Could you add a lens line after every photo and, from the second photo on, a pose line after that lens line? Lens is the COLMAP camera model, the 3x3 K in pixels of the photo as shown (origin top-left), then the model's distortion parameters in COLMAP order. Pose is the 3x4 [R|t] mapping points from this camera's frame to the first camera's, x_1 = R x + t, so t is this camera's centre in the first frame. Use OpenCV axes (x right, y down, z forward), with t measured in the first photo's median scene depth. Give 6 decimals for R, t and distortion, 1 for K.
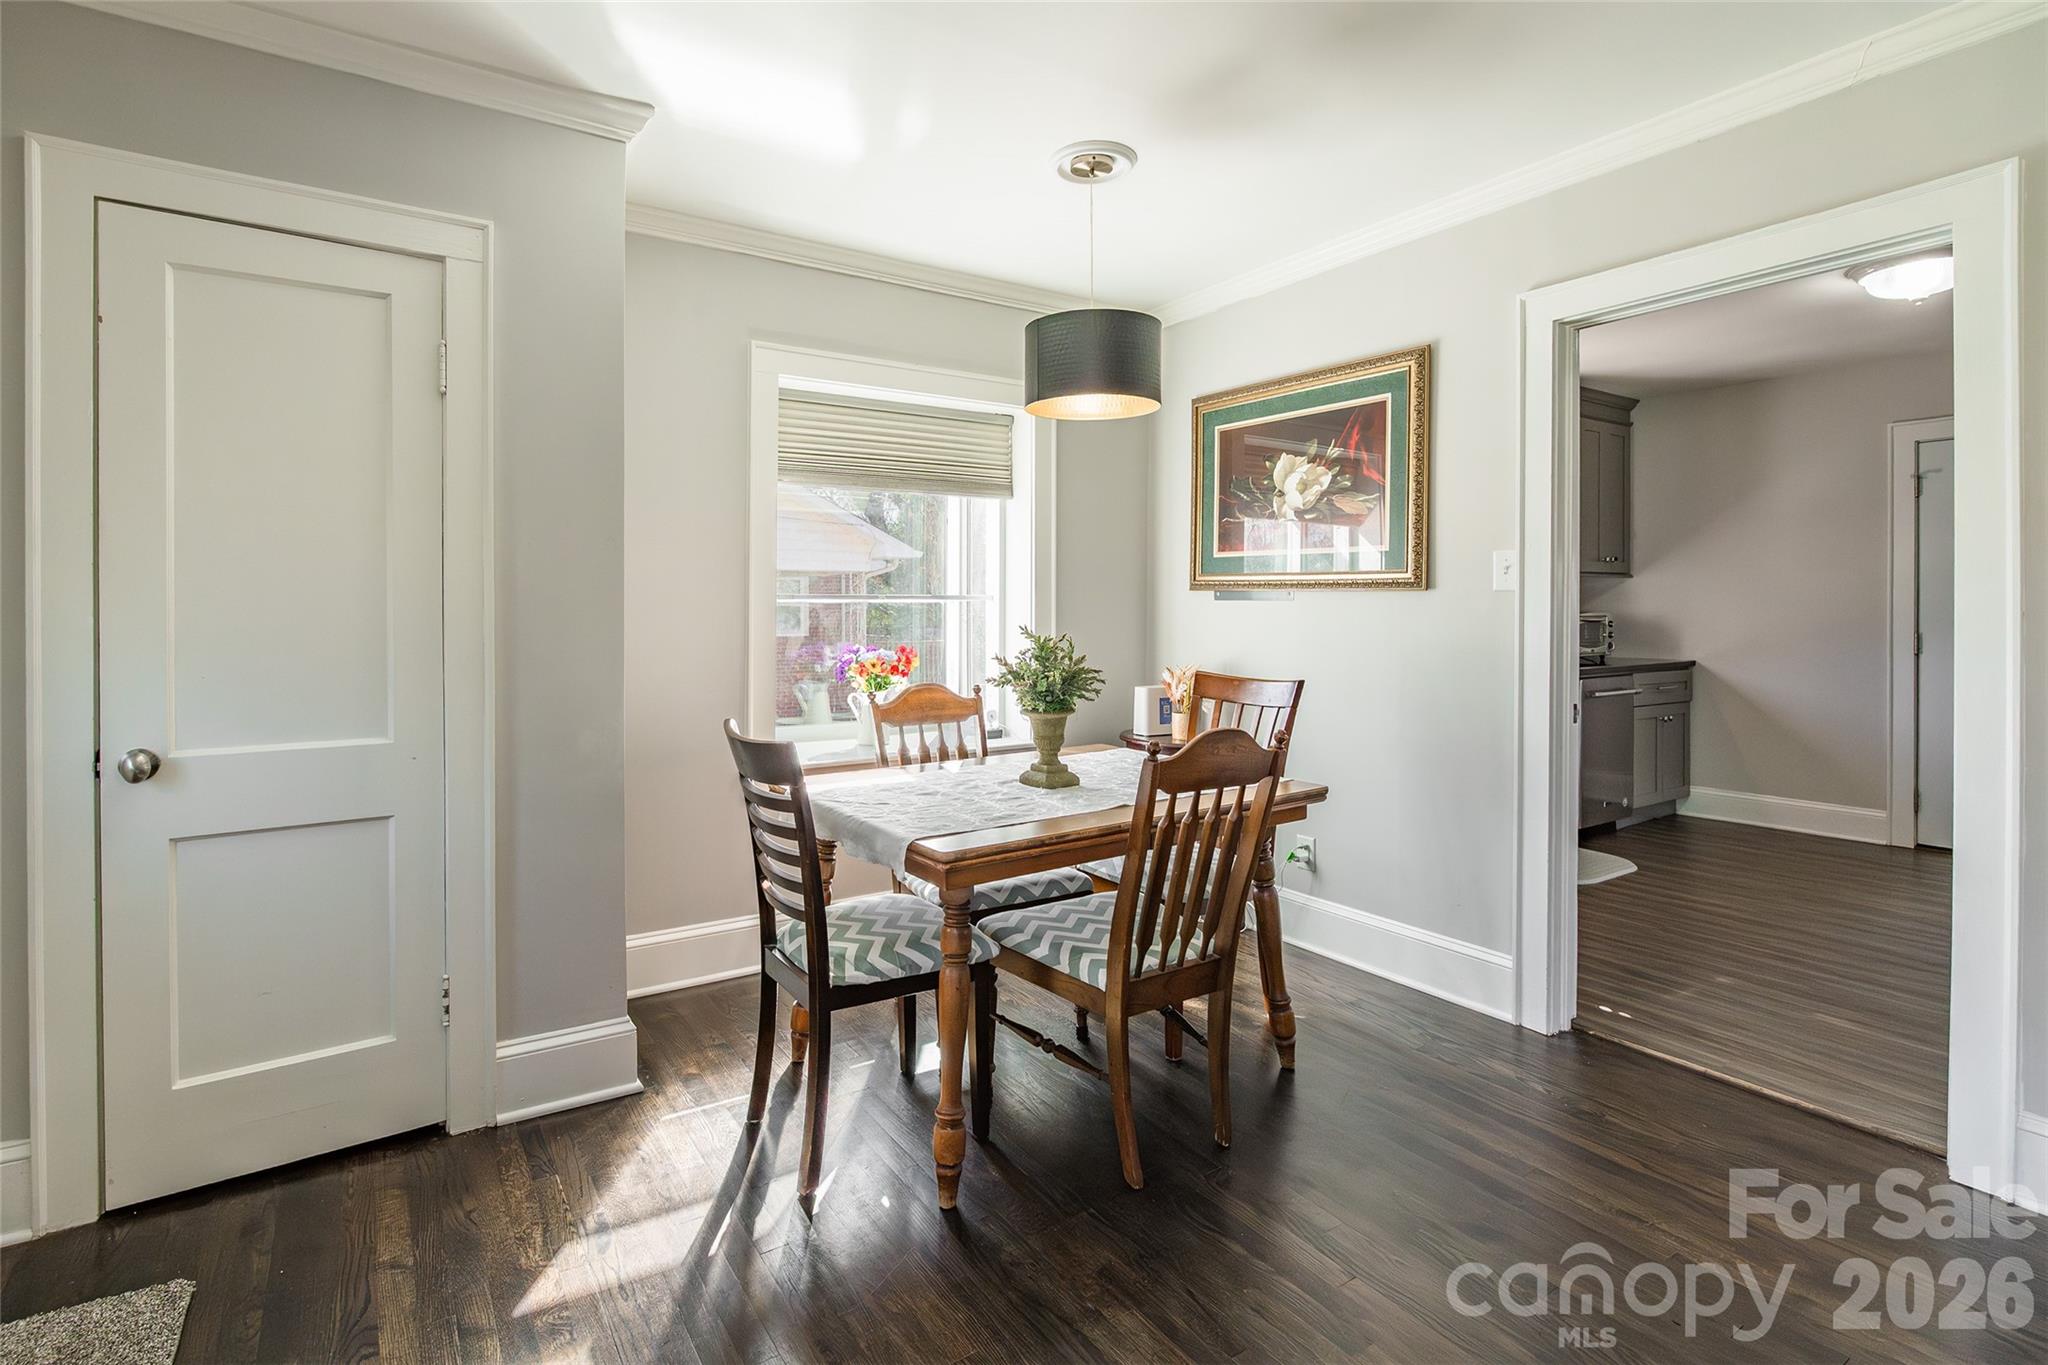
lens RADIAL K [[969.3, 0, 1006.3], [0, 969.3, 655.4], [0, 0, 1]] dist [0.000079, -0.000159]
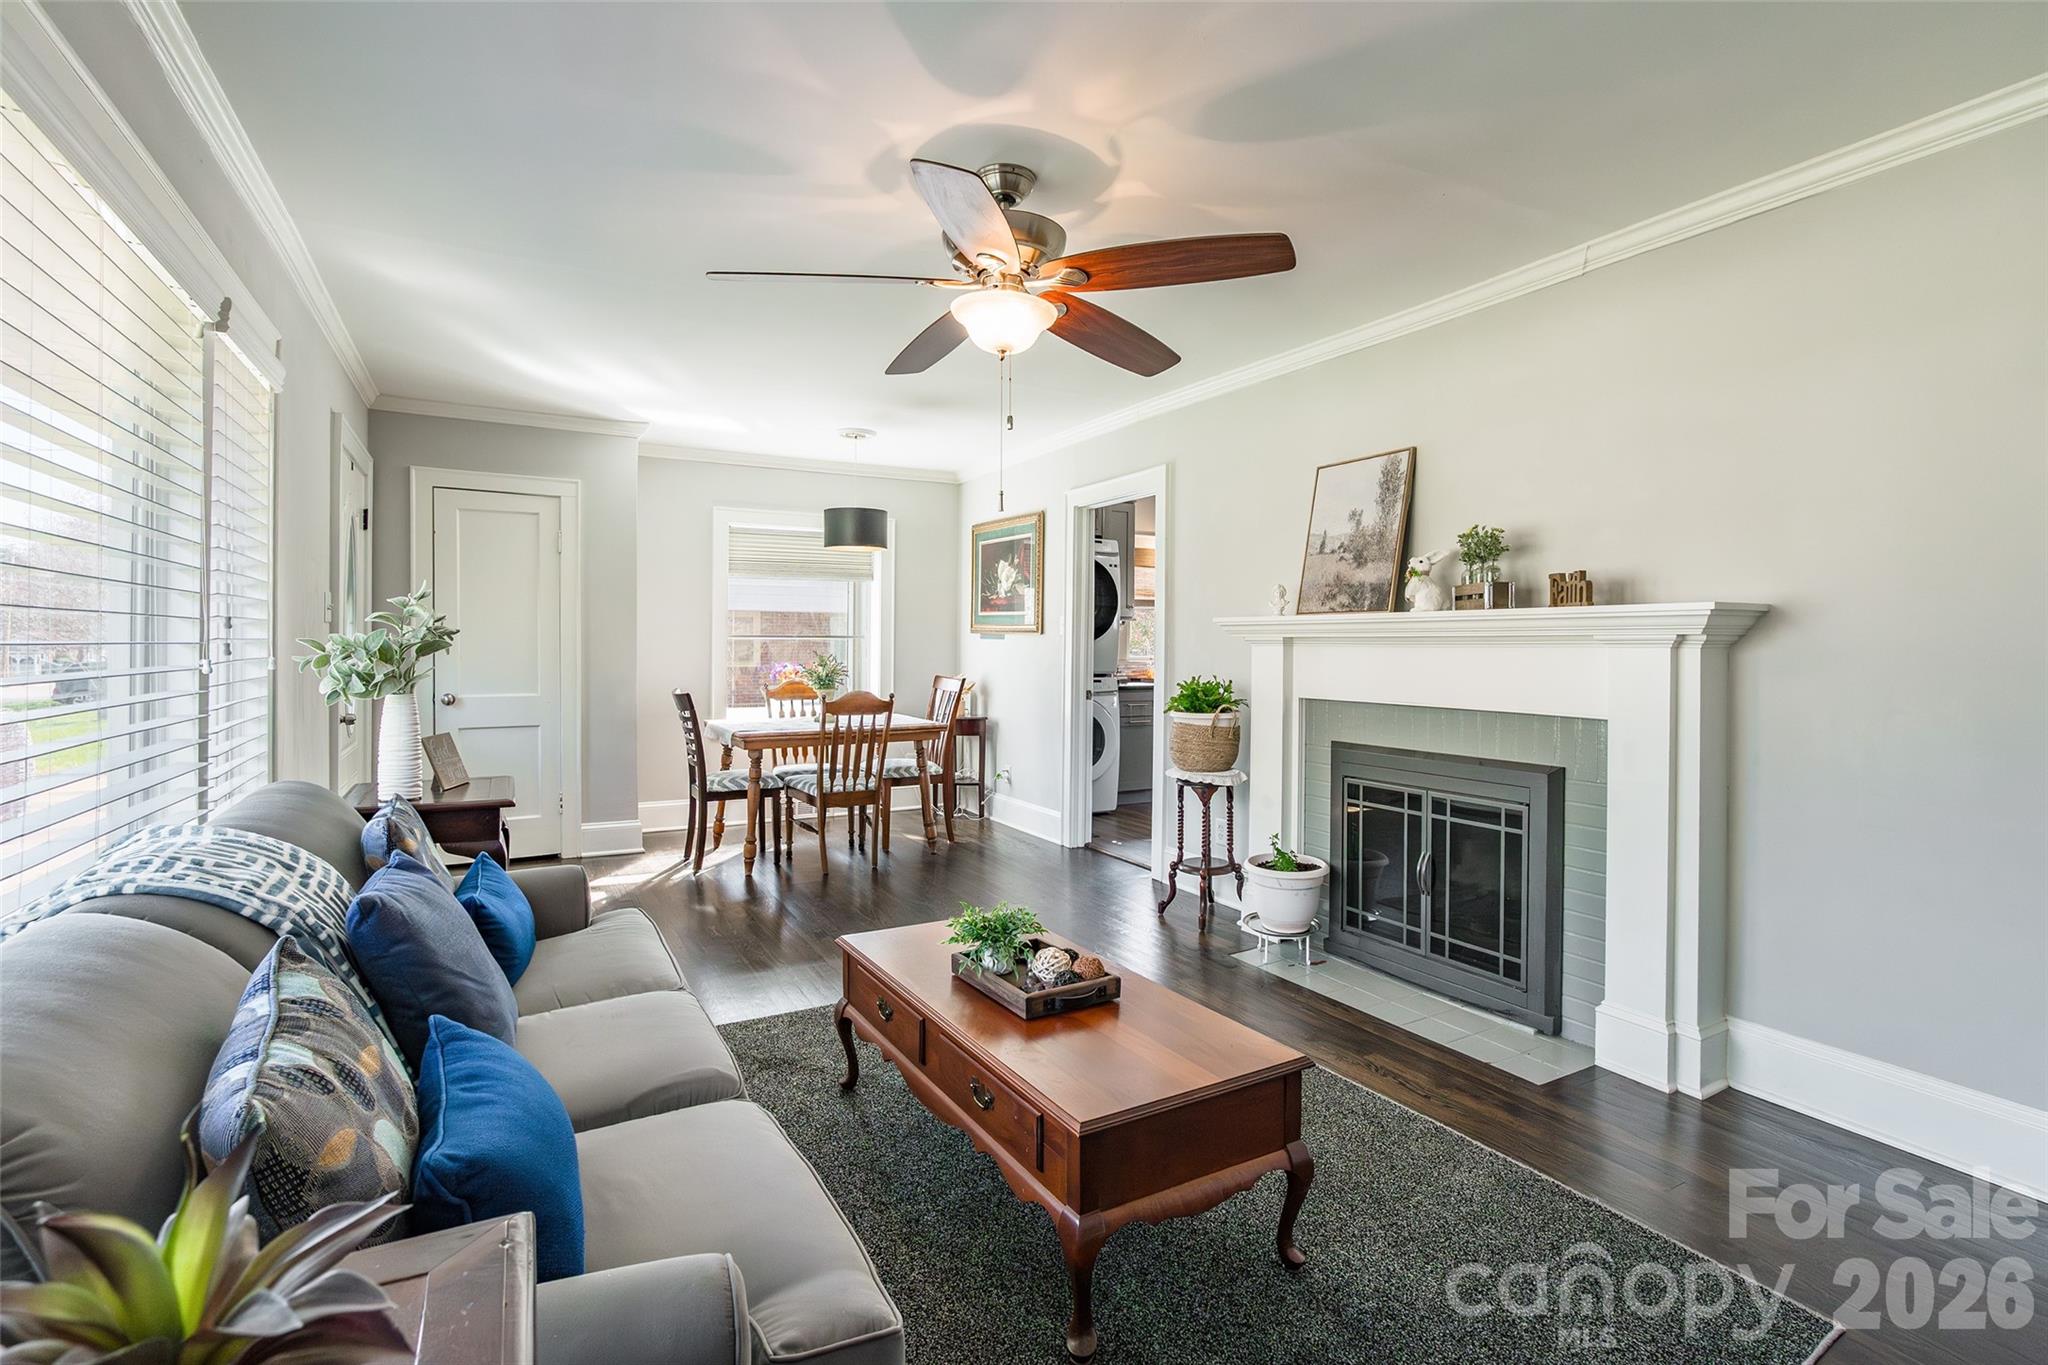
lens RADIAL K [[956.6, 0, 1026.9], [0, 956.6, 654.5], [0, 0, 1]] dist [-0.002077, -0.000623]
pose [[0.999414, -0.001000, -0.034211, 0.519251], [0.000048, 0.999613, -0.027817, 0.029971], [0.034226, 0.027799, 0.999027, -1.051985]]
